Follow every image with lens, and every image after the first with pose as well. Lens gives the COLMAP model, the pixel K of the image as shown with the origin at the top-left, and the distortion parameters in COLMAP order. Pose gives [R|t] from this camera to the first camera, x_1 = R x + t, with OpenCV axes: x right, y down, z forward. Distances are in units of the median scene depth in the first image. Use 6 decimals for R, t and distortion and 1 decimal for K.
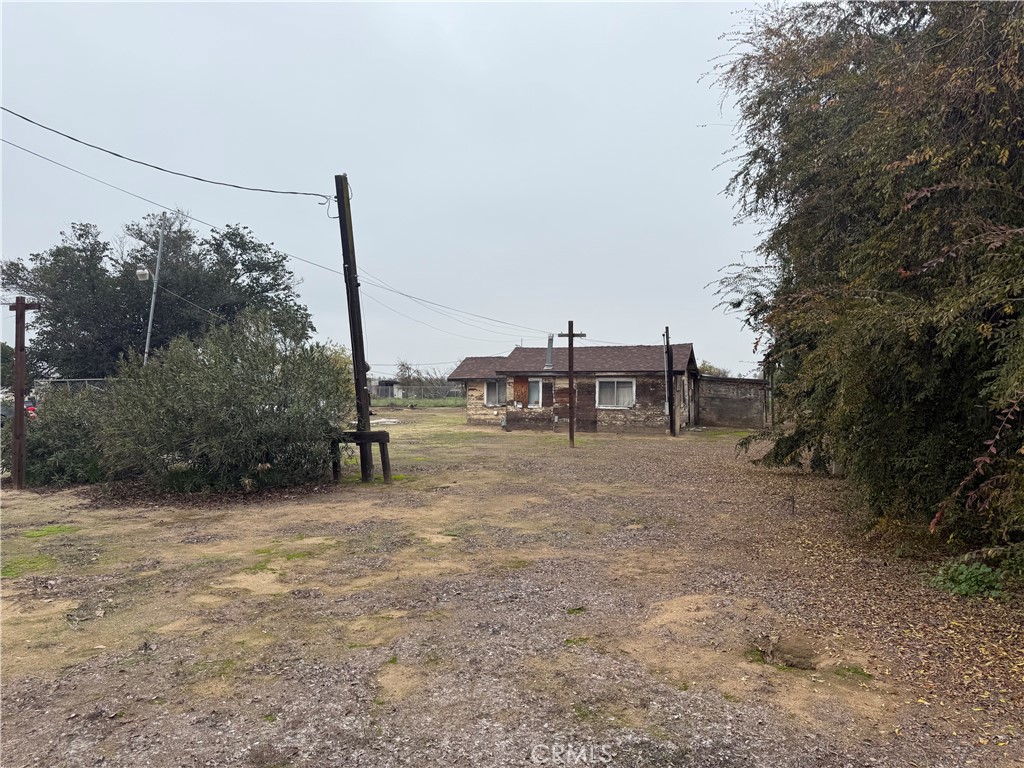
lens RADIAL K [[722.0, 0, 514.0], [0, 722.0, 386.0], [0, 0, 1]] dist [0.048309, -0.056874]
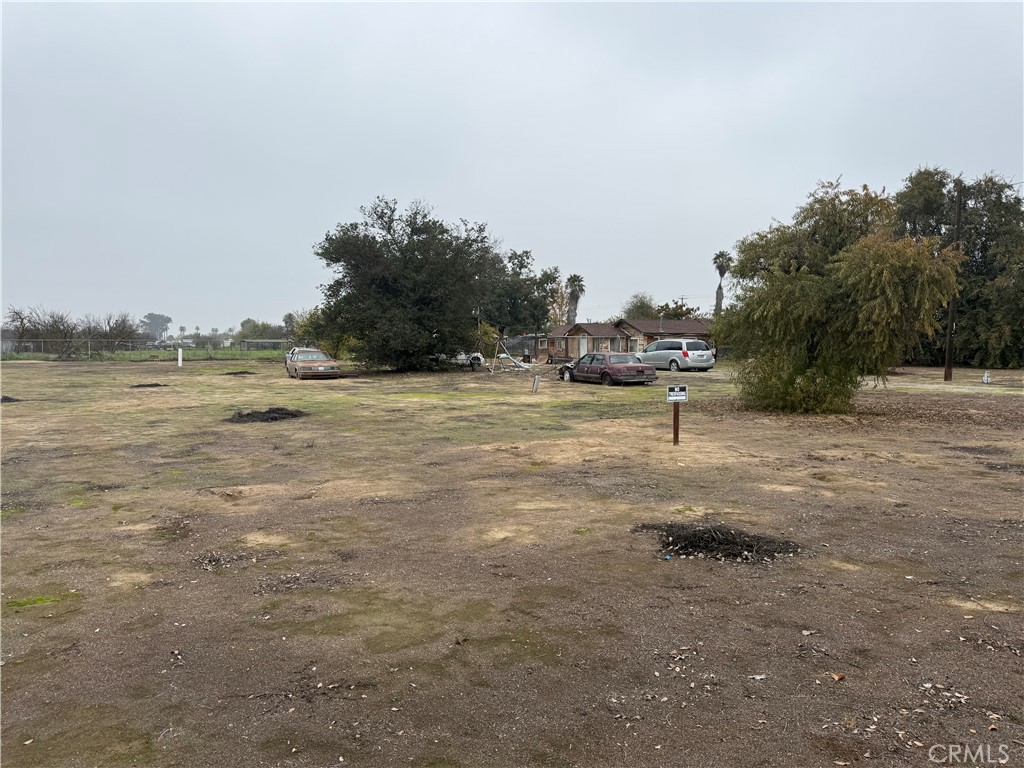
lens RADIAL K [[722.0, 0, 505.1], [0, 722.0, 381.3], [0, 0, 1]] dist [0.048309, -0.056874]
pose [[0.654506, -0.038978, 0.755051, -1.652623], [0.000573, 0.998695, 0.051059, 0.009085], [-0.756056, -0.032986, 0.653675, 0.065829]]
